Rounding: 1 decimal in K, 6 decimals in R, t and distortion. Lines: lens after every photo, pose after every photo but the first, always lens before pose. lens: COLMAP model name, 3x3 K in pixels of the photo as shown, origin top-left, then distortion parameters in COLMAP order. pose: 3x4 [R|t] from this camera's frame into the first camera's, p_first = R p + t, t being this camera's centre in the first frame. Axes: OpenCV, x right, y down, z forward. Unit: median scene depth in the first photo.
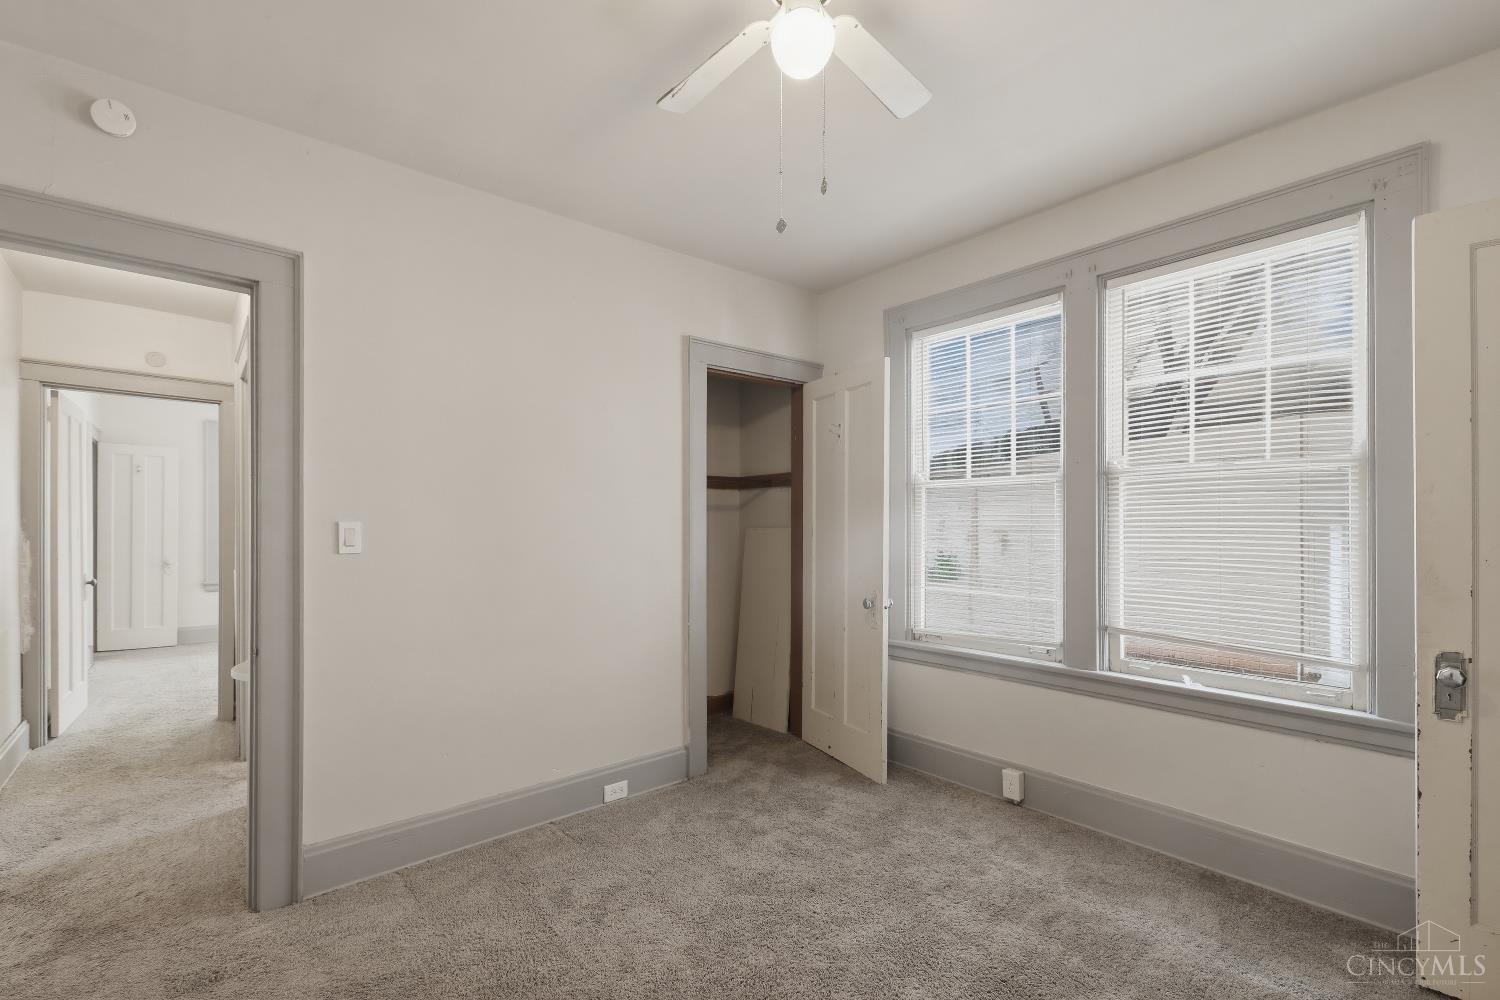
lens RADIAL K [[668.5, 0, 745.5], [0, 668.5, 529.1], [0, 0, 1]] dist [-0.001853, -0.001401]
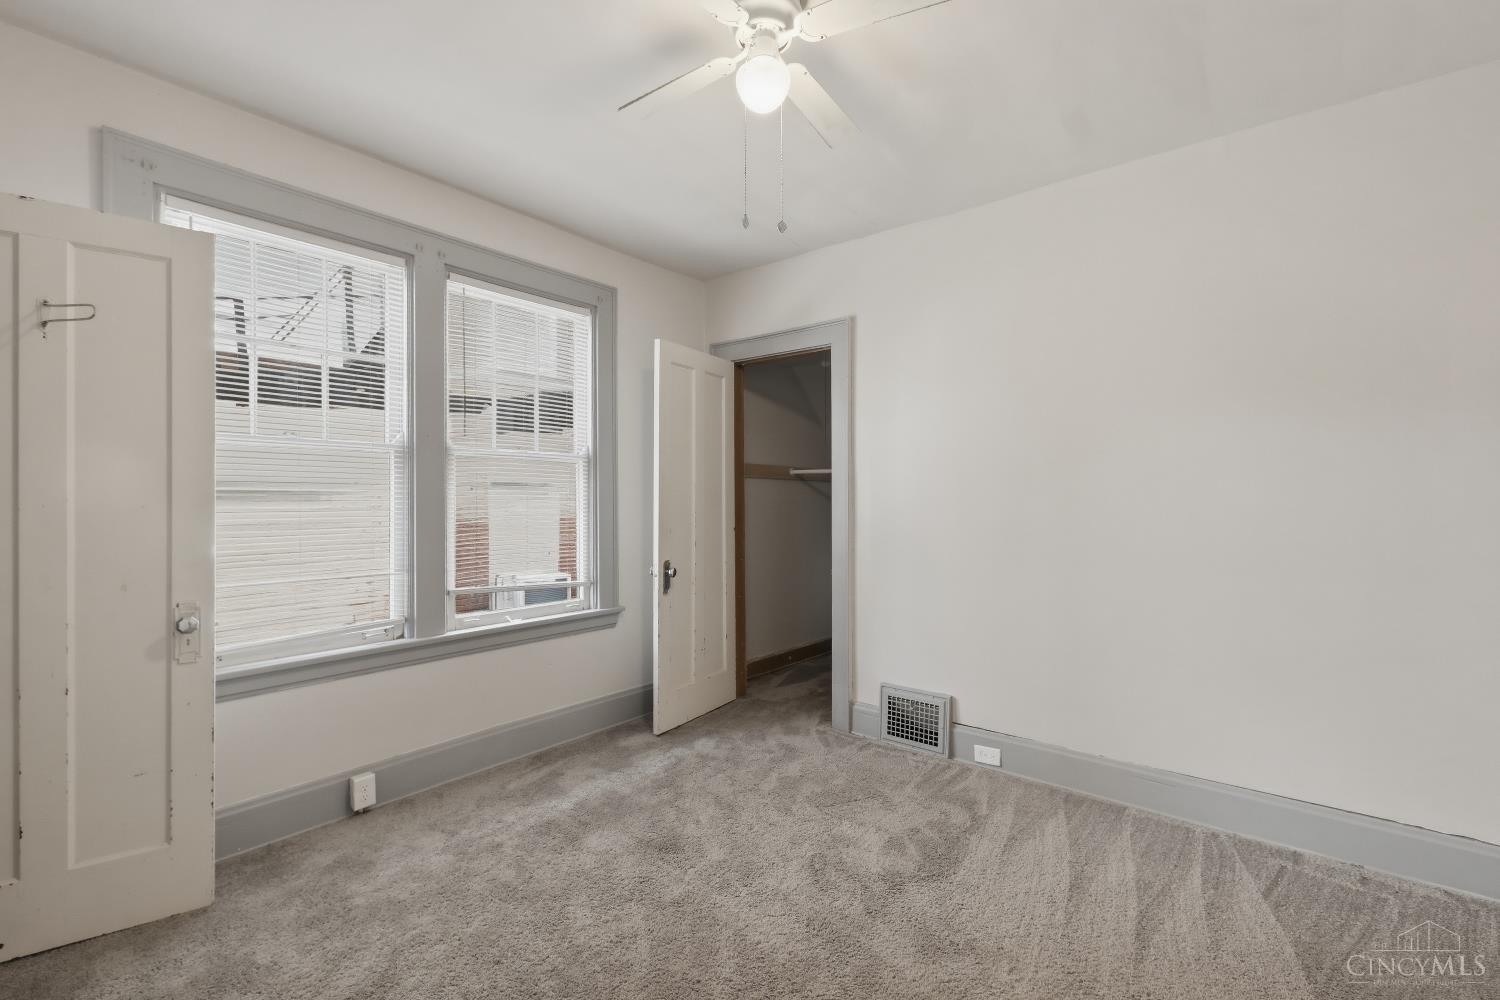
lens RADIAL K [[642.8, 0, 744.7], [0, 642.8, 508.7], [0, 0, 1]] dist [0.000909, -0.000610]
pose [[-0.177221, -0.009335, 0.984127, -0.621399], [0.014662, 0.999819, 0.012125, 0.007360], [-0.984062, 0.016578, -0.177052, 0.769853]]
